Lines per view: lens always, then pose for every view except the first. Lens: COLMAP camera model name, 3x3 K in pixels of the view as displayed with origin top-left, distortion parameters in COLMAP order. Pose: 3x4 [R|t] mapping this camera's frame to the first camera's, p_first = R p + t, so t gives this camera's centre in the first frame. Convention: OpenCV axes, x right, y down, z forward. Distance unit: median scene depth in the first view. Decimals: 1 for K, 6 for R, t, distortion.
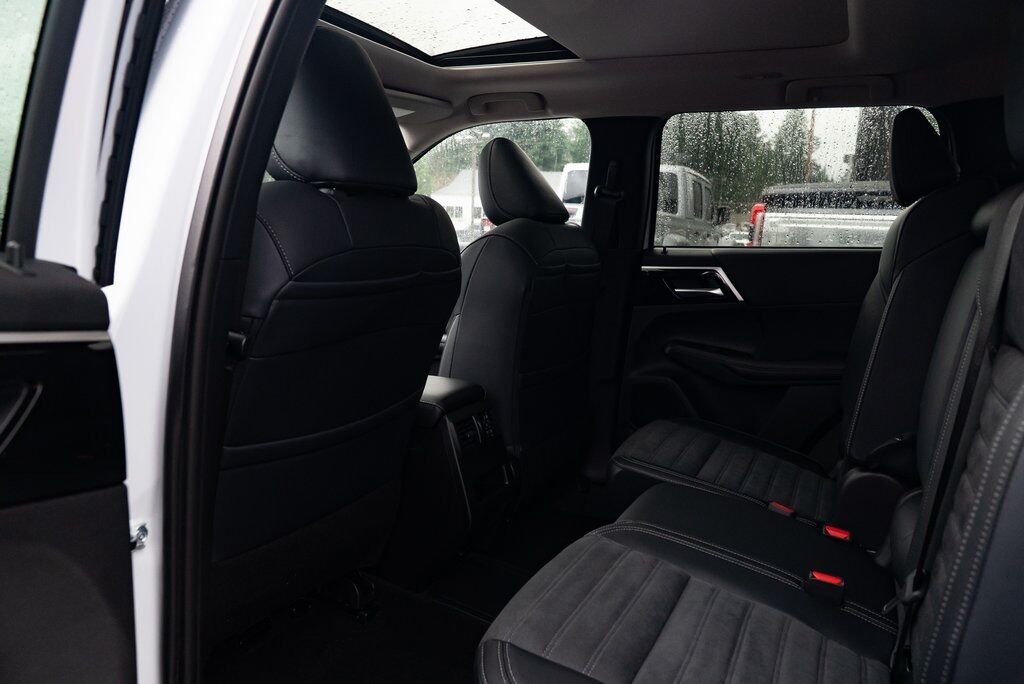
lens RADIAL K [[694.0, 0, 510.3], [0, 694.0, 342.9], [0, 0, 1]] dist [-0.035077, 0.017757]
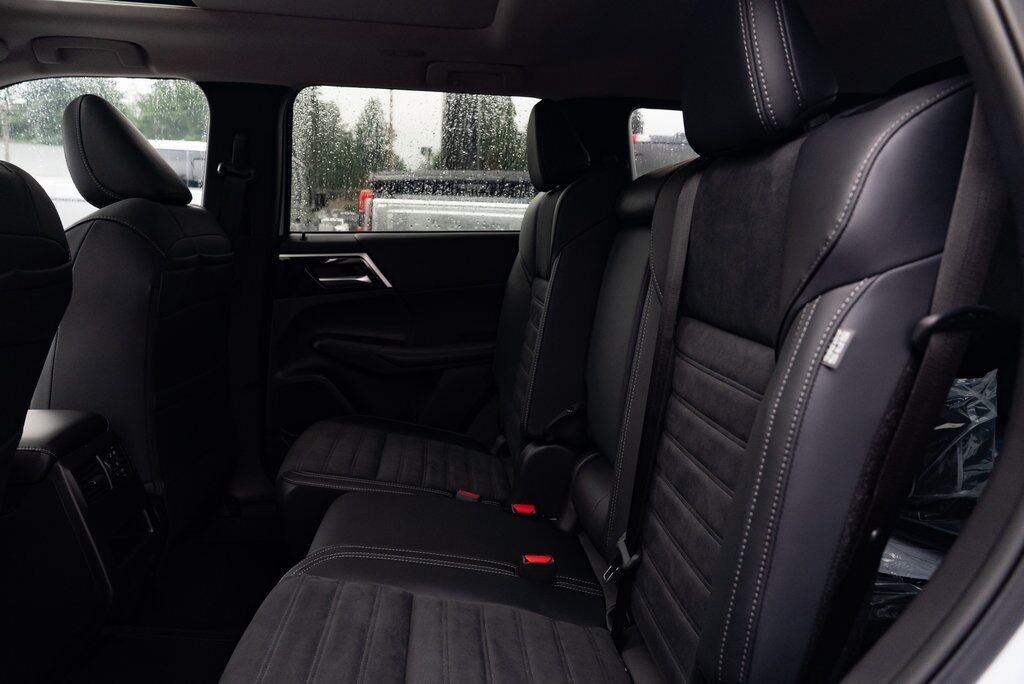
lens RADIAL K [[694.0, 0, 509.0], [0, 694.0, 341.7], [0, 0, 1]] dist [-0.035077, 0.017757]
pose [[0.843018, -0.090057, 0.530293, -0.055419], [0.080986, 0.995897, 0.040383, -0.012729], [-0.531754, 0.008902, 0.846852, 0.104585]]
